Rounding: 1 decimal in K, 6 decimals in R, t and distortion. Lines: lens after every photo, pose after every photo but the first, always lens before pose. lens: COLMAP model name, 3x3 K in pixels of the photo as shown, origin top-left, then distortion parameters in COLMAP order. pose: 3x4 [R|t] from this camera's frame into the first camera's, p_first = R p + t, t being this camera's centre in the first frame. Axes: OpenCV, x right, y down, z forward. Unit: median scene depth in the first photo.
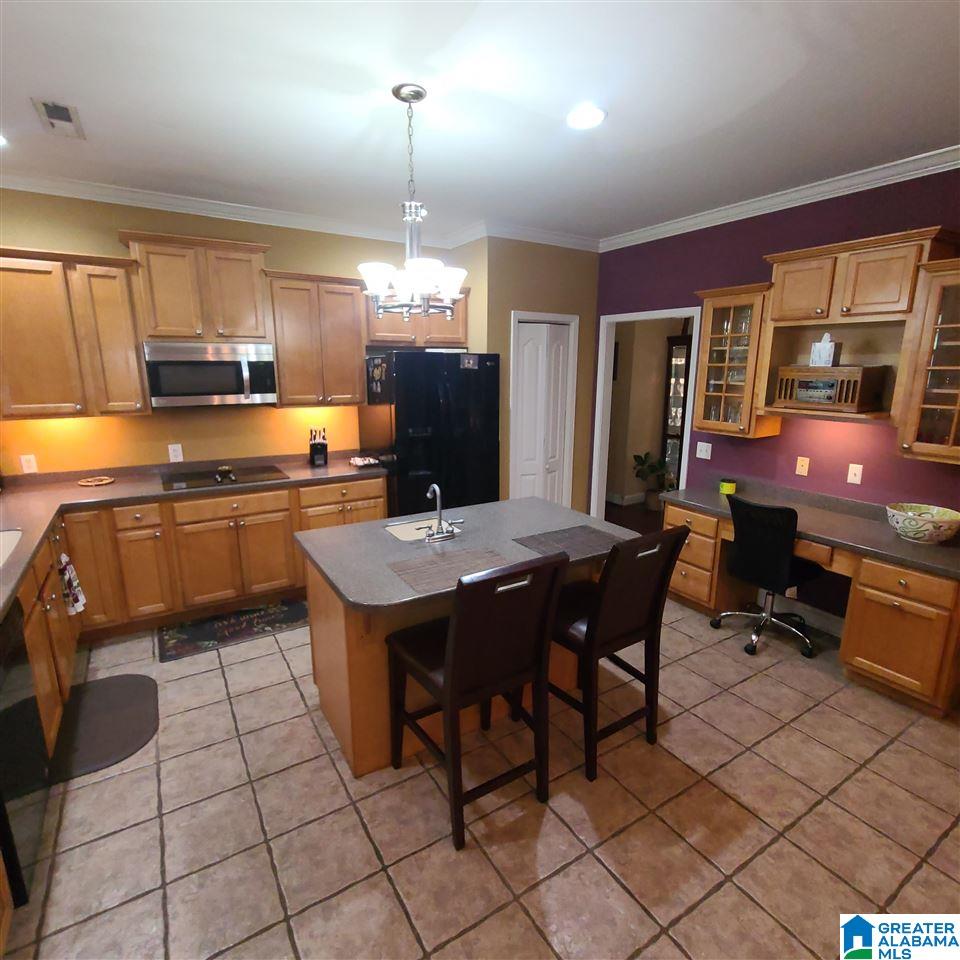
lens RADIAL K [[524.9, 0, 477.7], [0, 524.9, 482.8], [0, 0, 1]] dist [-0.000931, -0.002534]
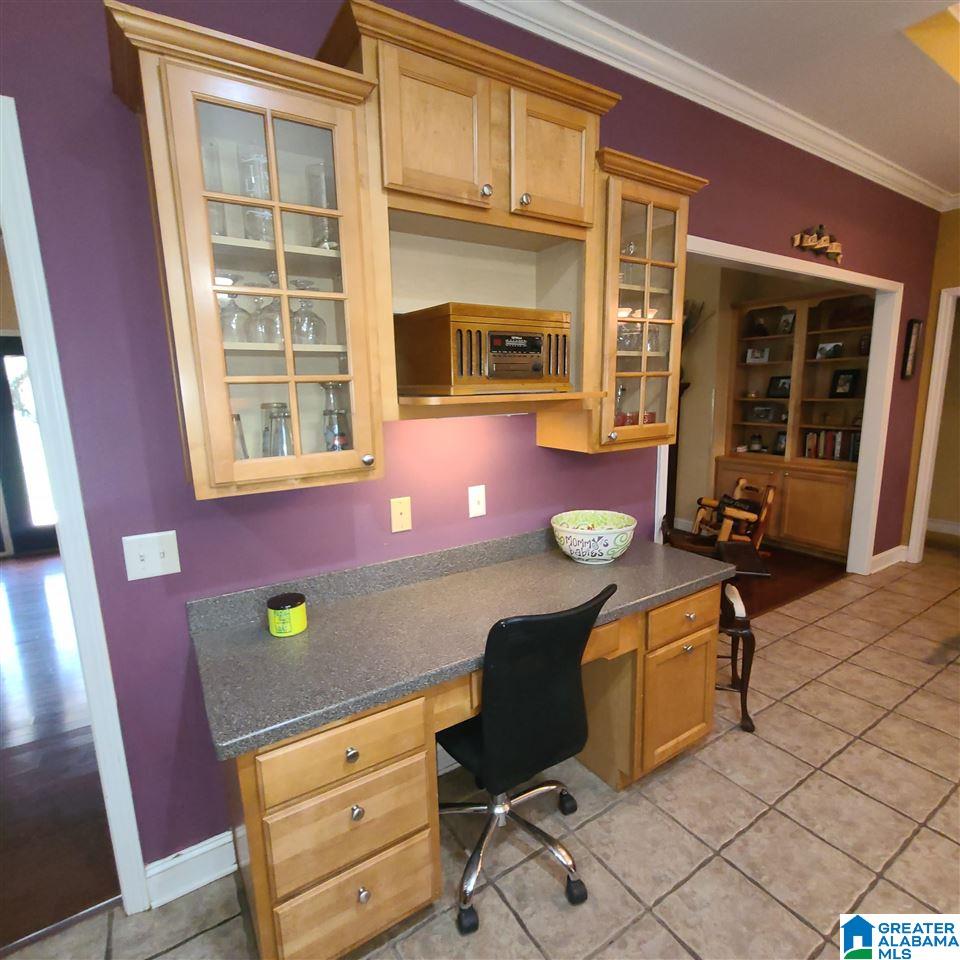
lens RADIAL K [[524.9, 0, 478.5], [0, 524.9, 486.5], [0, 0, 1]] dist [-0.000931, -0.002534]
pose [[-0.011952, -0.187965, 0.982103, 0.109477], [0.247722, 0.950999, 0.185027, -0.135675], [-0.968757, 0.245501, 0.035196, 0.901645]]
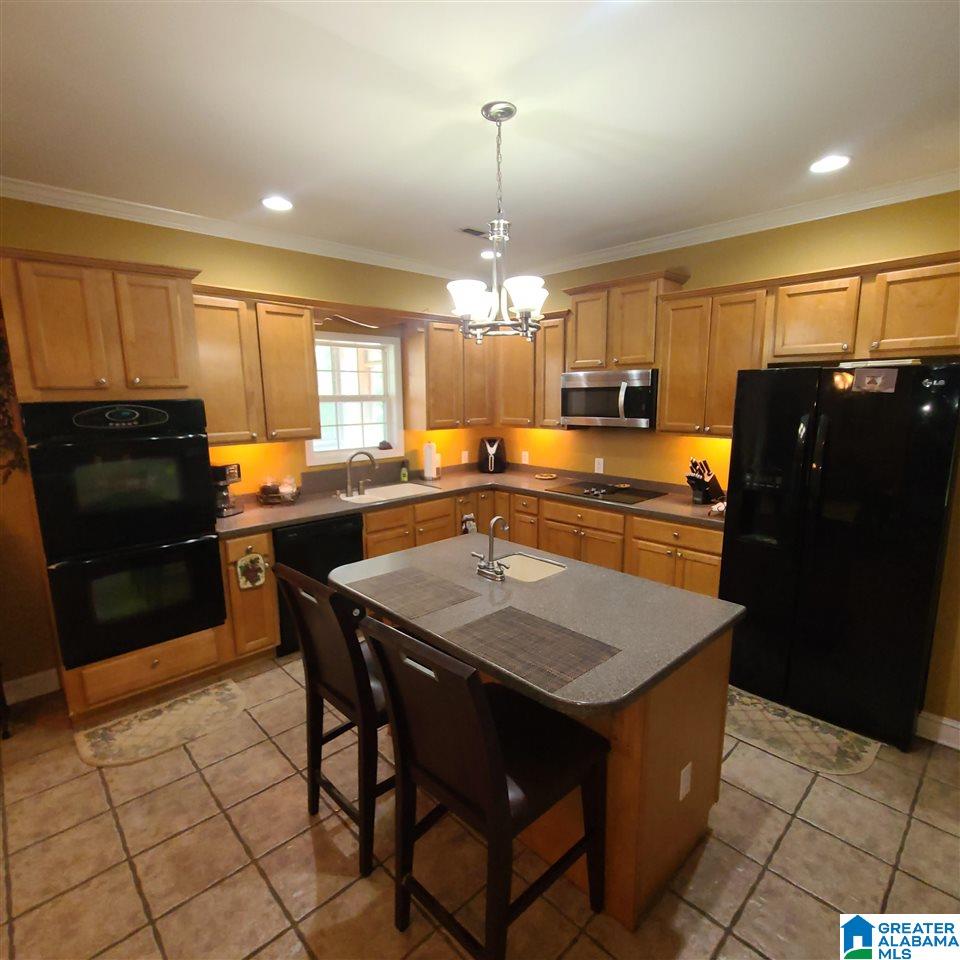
lens RADIAL K [[524.9, 0, 479.4], [0, 524.9, 485.8], [0, 0, 1]] dist [-0.000931, -0.002534]
pose [[0.203536, 0.162765, -0.965443, 0.554280], [-0.209162, 0.970548, 0.119530, -0.106432], [0.956464, 0.177606, 0.231586, 0.526043]]
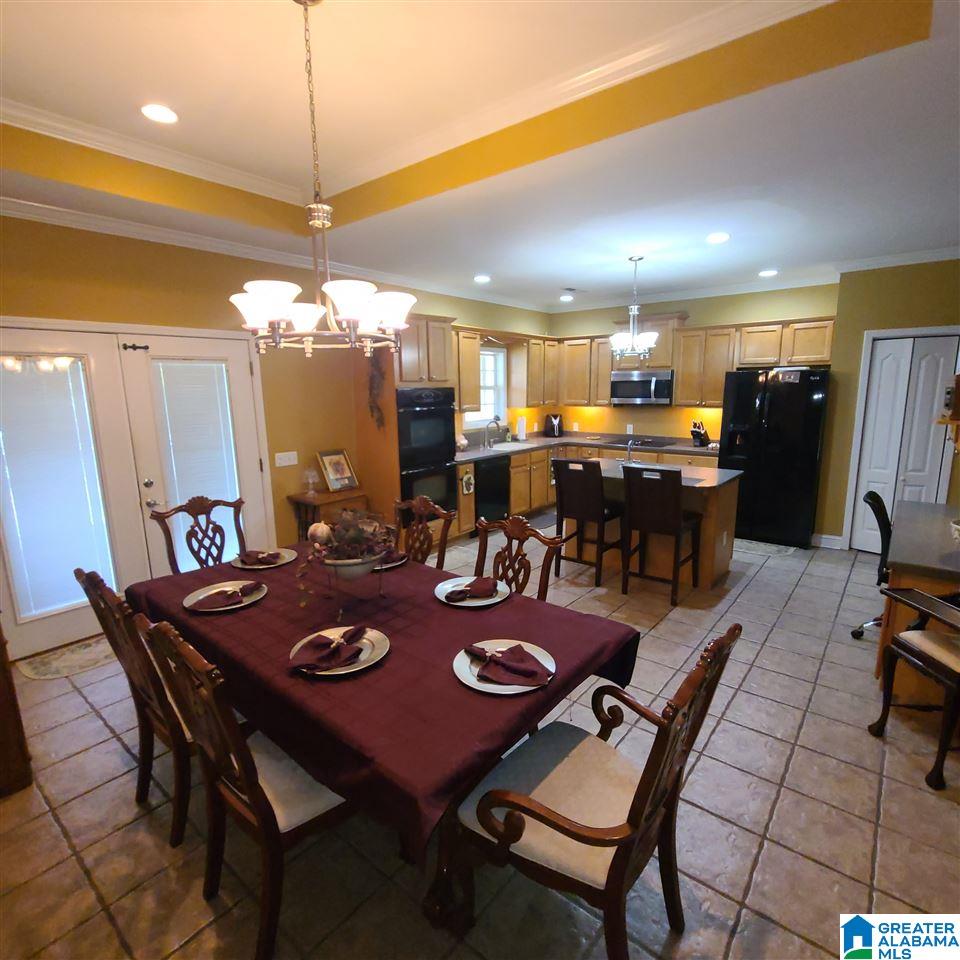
lens RADIAL K [[524.9, 0, 480.3], [0, 524.9, 484.4], [0, 0, 1]] dist [-0.000931, -0.002534]
pose [[0.325379, 0.165104, -0.931058, 1.127362], [-0.199027, 0.974539, 0.103259, 0.052173], [0.924401, 0.151708, 0.349955, -0.135302]]
